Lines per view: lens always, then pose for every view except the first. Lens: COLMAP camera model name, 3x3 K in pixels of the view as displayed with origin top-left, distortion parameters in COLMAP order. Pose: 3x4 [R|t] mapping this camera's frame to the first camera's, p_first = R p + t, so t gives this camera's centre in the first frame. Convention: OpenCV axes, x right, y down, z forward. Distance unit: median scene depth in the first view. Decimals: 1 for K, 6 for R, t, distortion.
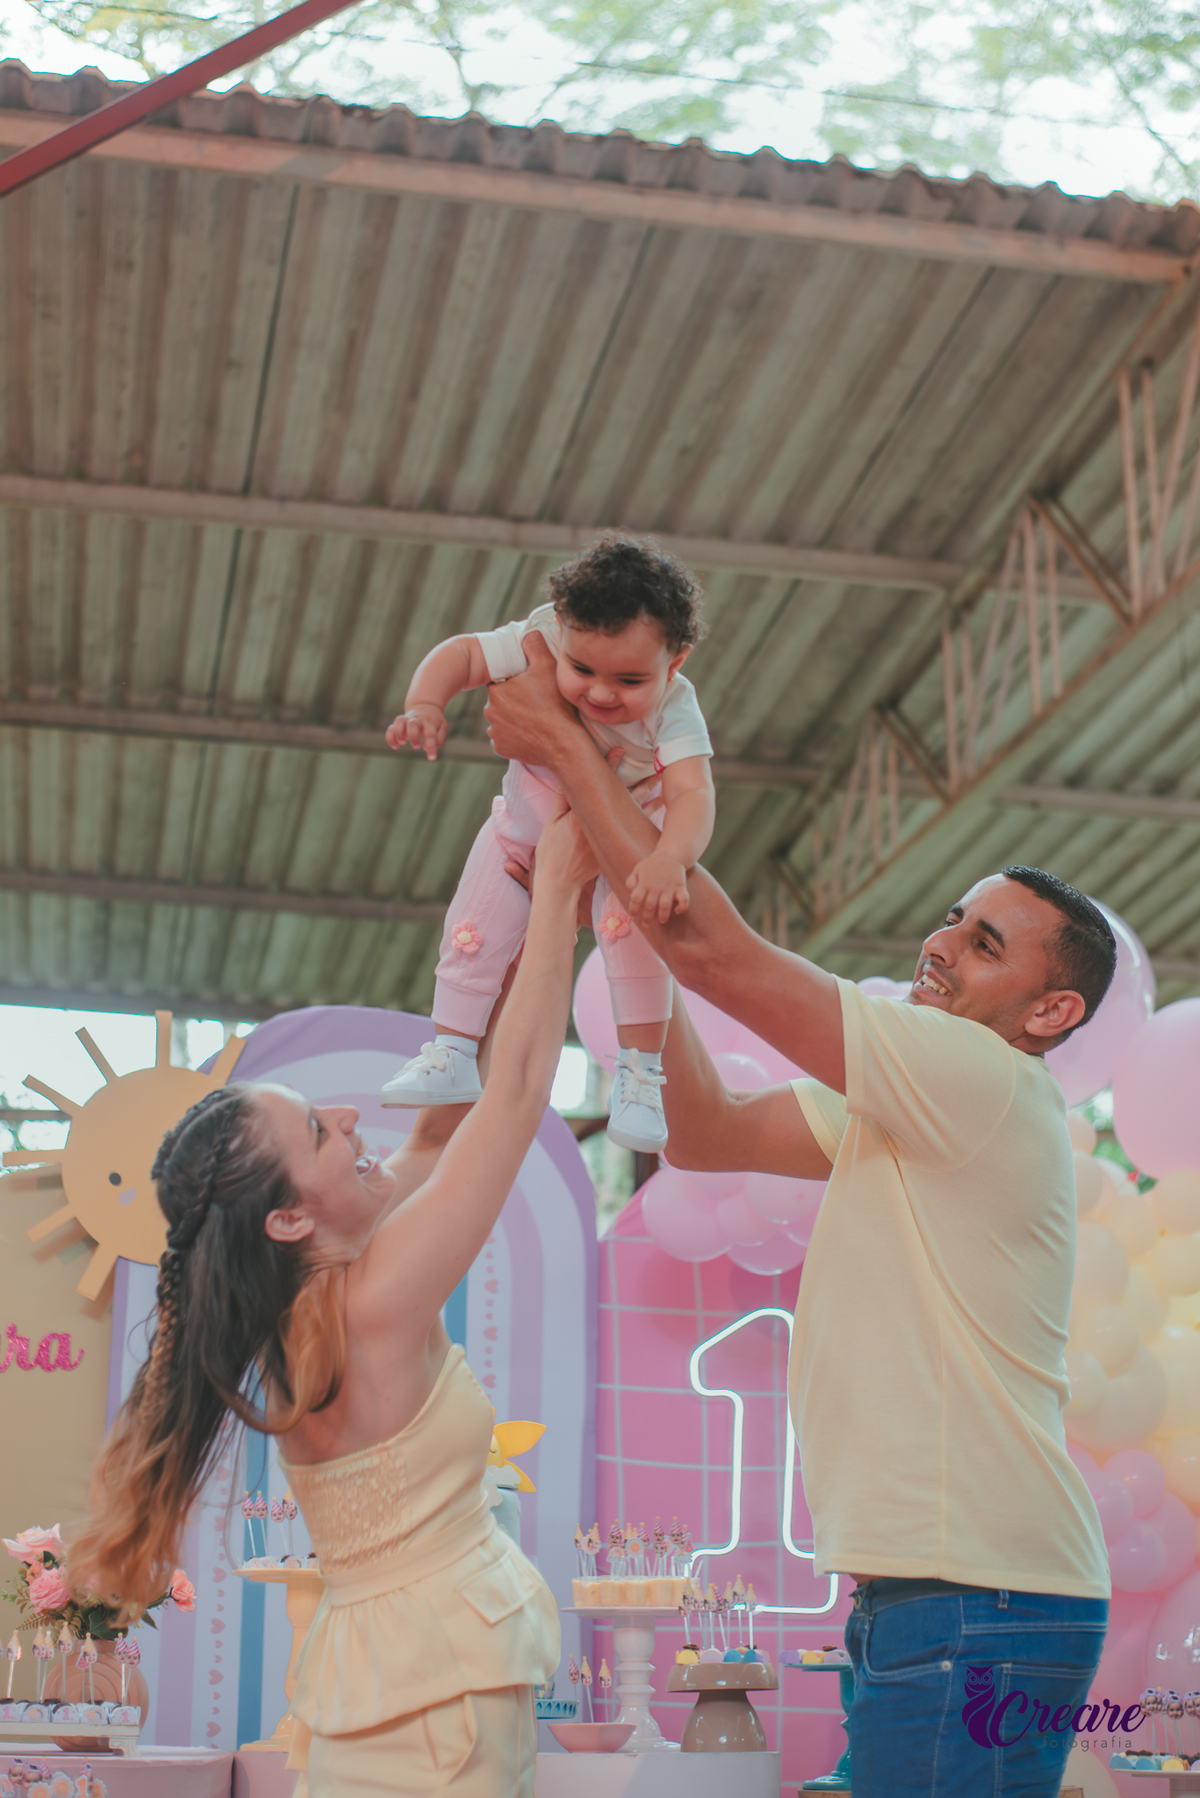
lens RADIAL K [[2838.6, 0, 596.9], [0, 2838.6, 826.0], [0, 0, 1]] dist [-0.075249, -0.026070]
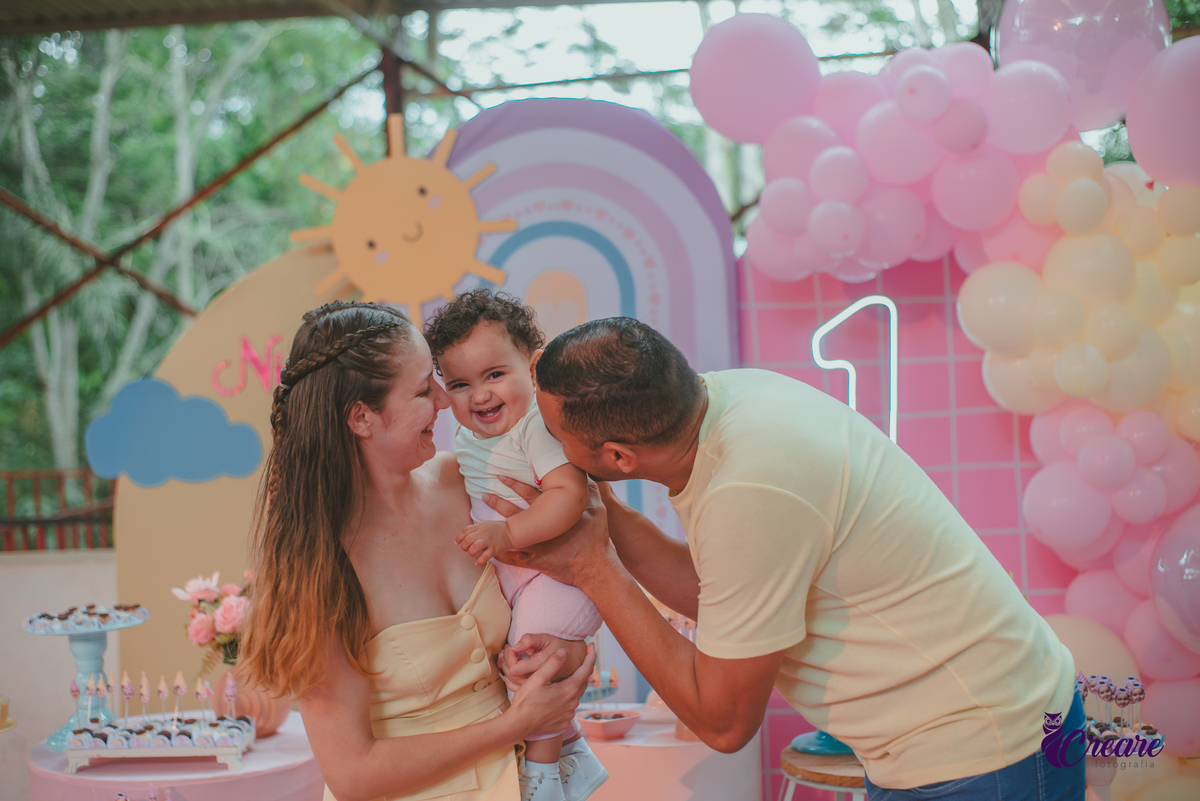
lens RADIAL K [[1739.2, 0, 600.0], [0, 1739.2, 400.5], [0, 0, 1]] dist [-0.064986, -0.030864]
pose [[0.961062, -0.042418, -0.273057, 0.156703], [0.127369, 0.944920, 0.301502, -0.041941], [0.245228, -0.324541, 0.913529, 0.225402]]
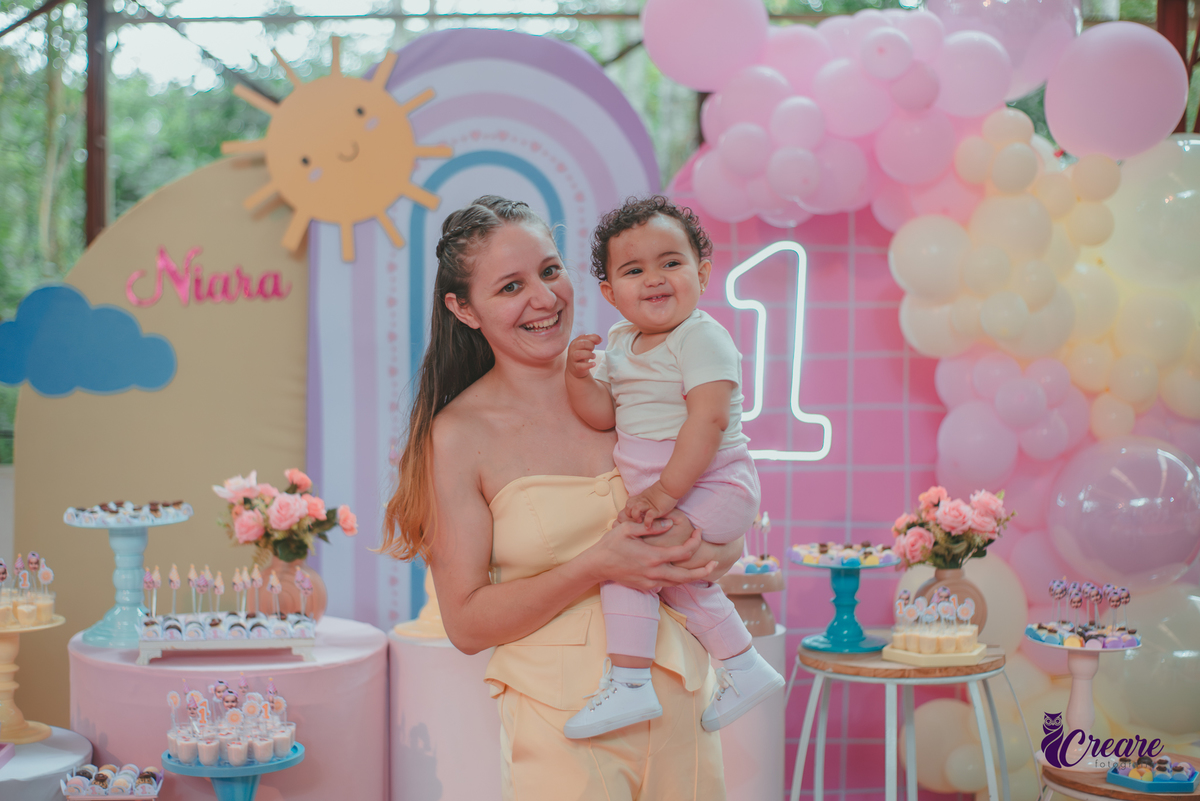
lens RADIAL K [[1795.9, 0, 600.0], [0, 1795.9, 400.5], [0, 0, 1]] dist [-0.062306, -0.119622]
pose [[0.998989, 0.000810, -0.044943, 0.009920], [0.014304, 0.942139, 0.334918, -0.051592], [0.042613, -0.335223, 0.941175, 0.149554]]
